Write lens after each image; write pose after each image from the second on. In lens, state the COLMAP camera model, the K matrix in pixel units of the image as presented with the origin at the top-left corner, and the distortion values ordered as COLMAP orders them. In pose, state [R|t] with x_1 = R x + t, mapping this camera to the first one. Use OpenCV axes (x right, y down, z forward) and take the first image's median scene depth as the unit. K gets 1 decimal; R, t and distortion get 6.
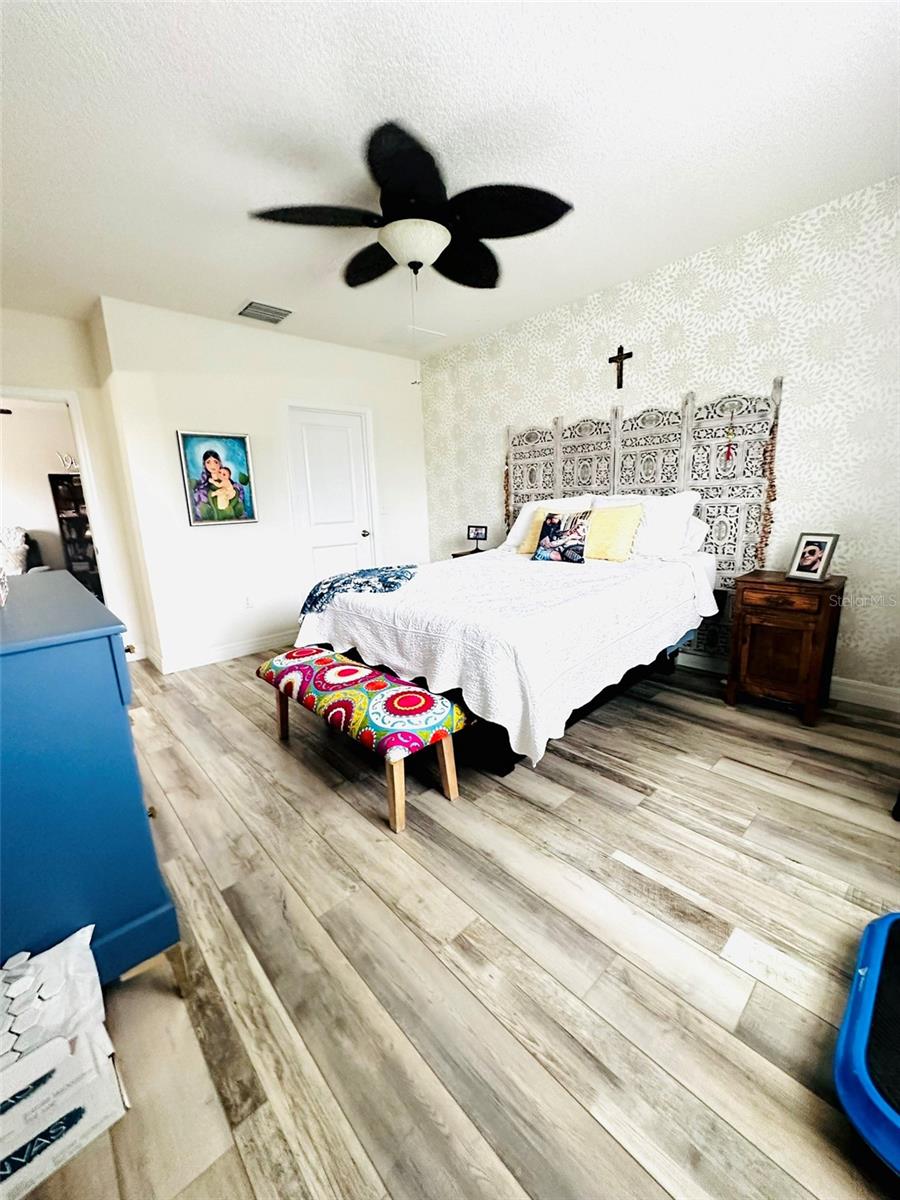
lens RADIAL K [[477.2, 0, 453.4], [0, 477.2, 603.4], [0, 0, 1]] dist [-0.004620, 0.000648]
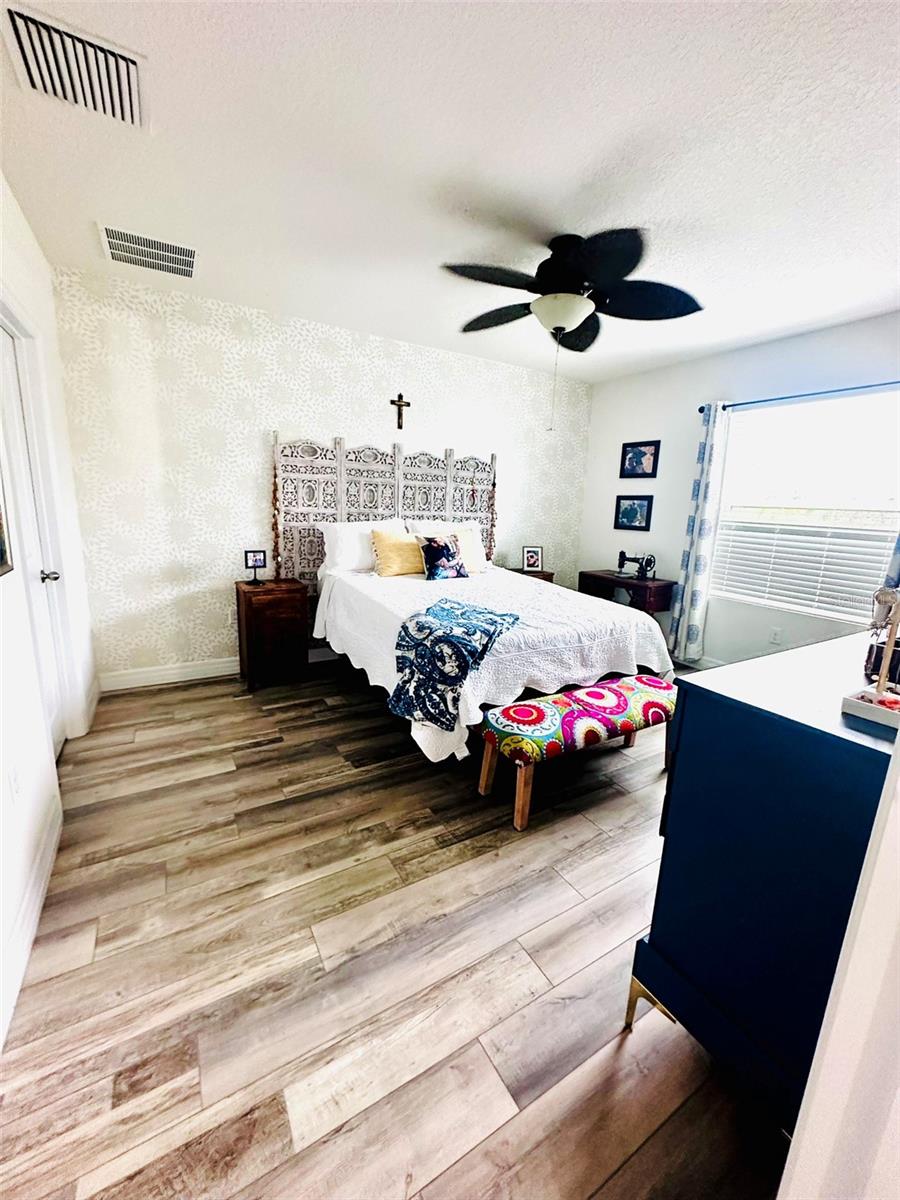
lens RADIAL K [[477.2, 0, 449.8], [0, 477.2, 603.2], [0, 0, 1]] dist [-0.004620, 0.000648]
pose [[0.200020, -0.160604, 0.966539, -0.872644], [0.162194, 0.978291, 0.128992, -0.169448], [-0.966274, 0.130966, 0.221727, 0.706268]]
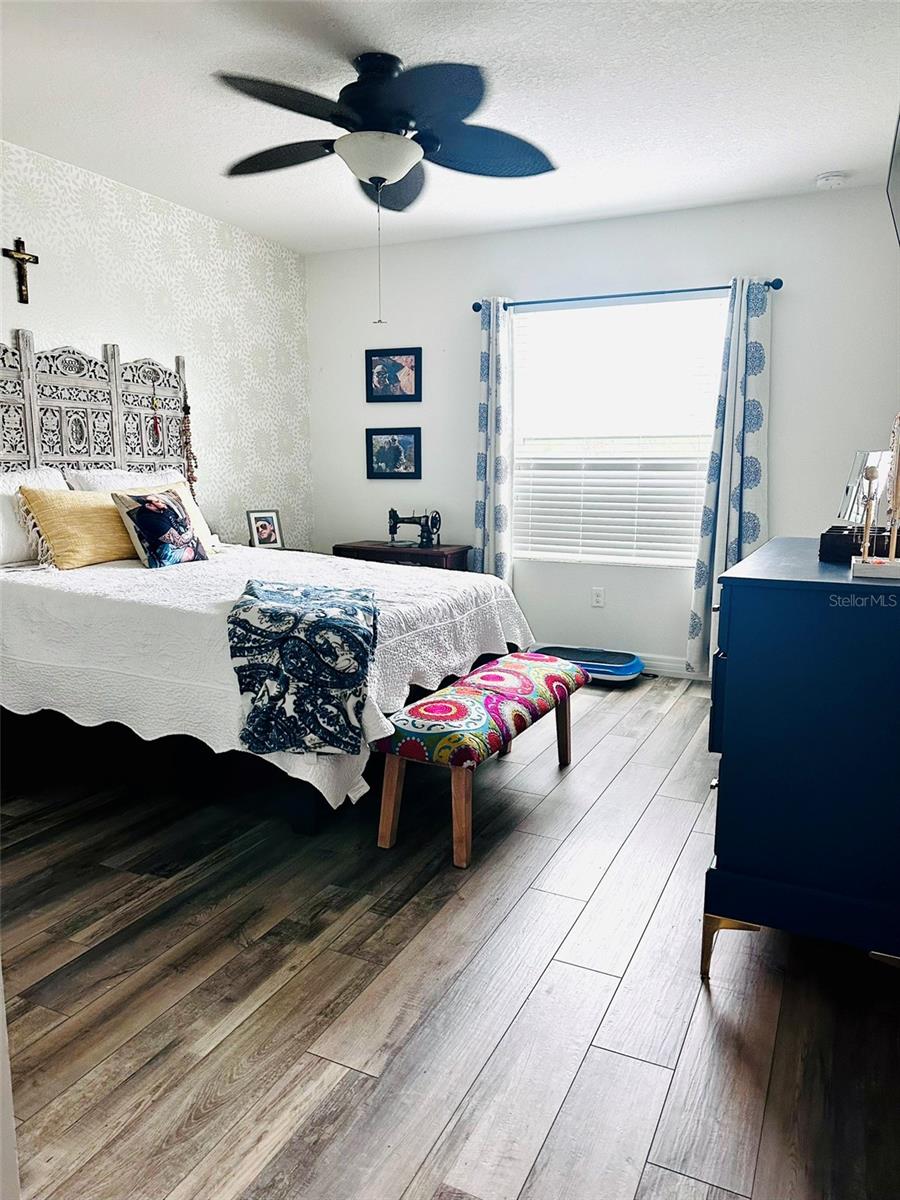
lens RADIAL K [[842.1, 0, 454.6], [0, 842.1, 610.7], [0, 0, 1]] dist [0.068838, -0.079188]
pose [[-0.377958, -0.119903, 0.918026, -1.008572], [0.202102, 0.956979, 0.208198, -0.187216], [-0.903495, 0.264225, -0.337465, 1.016477]]
